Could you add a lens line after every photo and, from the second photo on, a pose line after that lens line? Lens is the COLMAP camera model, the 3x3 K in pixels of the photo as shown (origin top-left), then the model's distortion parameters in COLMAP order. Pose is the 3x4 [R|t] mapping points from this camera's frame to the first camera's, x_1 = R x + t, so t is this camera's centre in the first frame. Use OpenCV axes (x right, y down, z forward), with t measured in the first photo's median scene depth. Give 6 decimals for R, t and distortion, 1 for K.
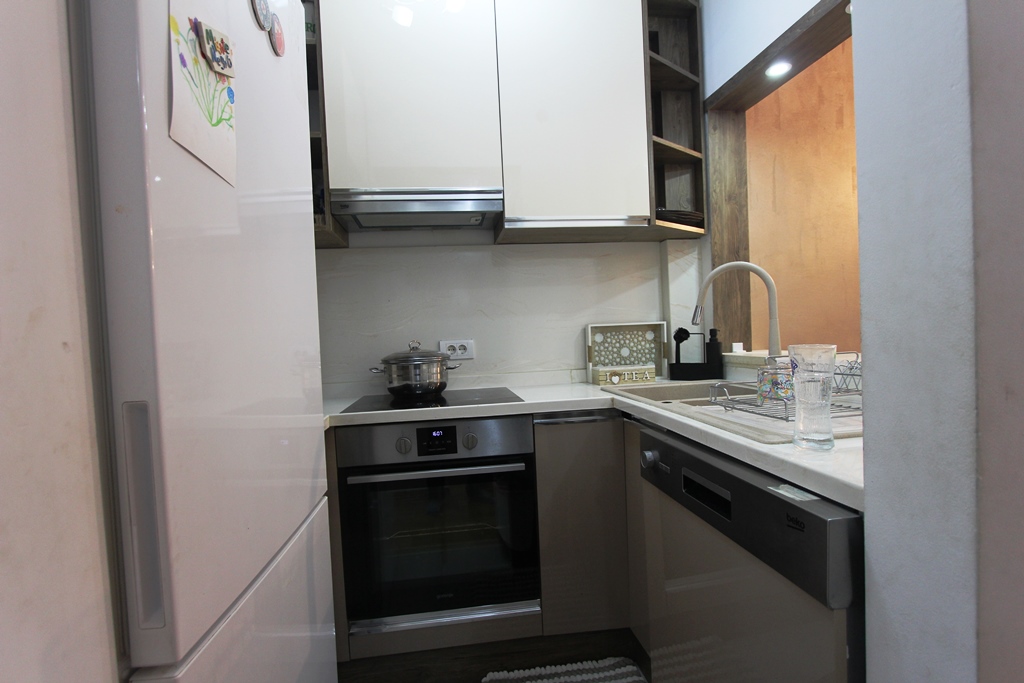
lens RADIAL K [[489.3, 0, 510.9], [0, 489.3, 342.8], [0, 0, 1]] dist [-0.004474, -0.000515]
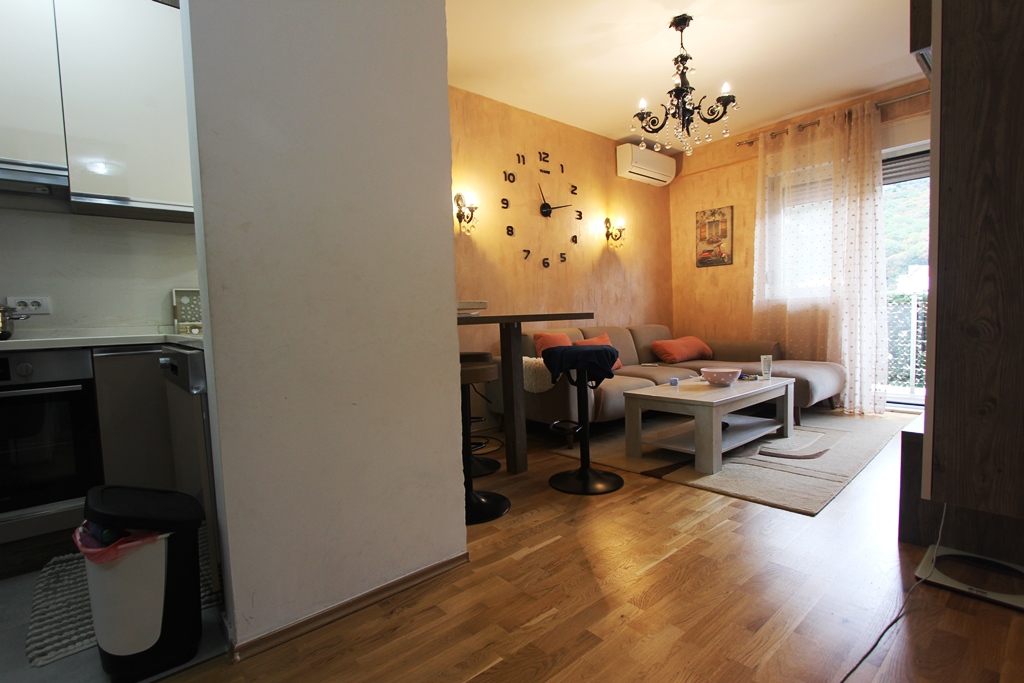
lens RADIAL K [[489.3, 0, 509.7], [0, 489.3, 347.8], [0, 0, 1]] dist [-0.004474, -0.000515]
pose [[0.842103, -0.014286, 0.539127, 0.209176], [0.002527, 0.999743, 0.022546, 0.088149], [-0.539310, -0.017623, 0.841923, -0.509594]]
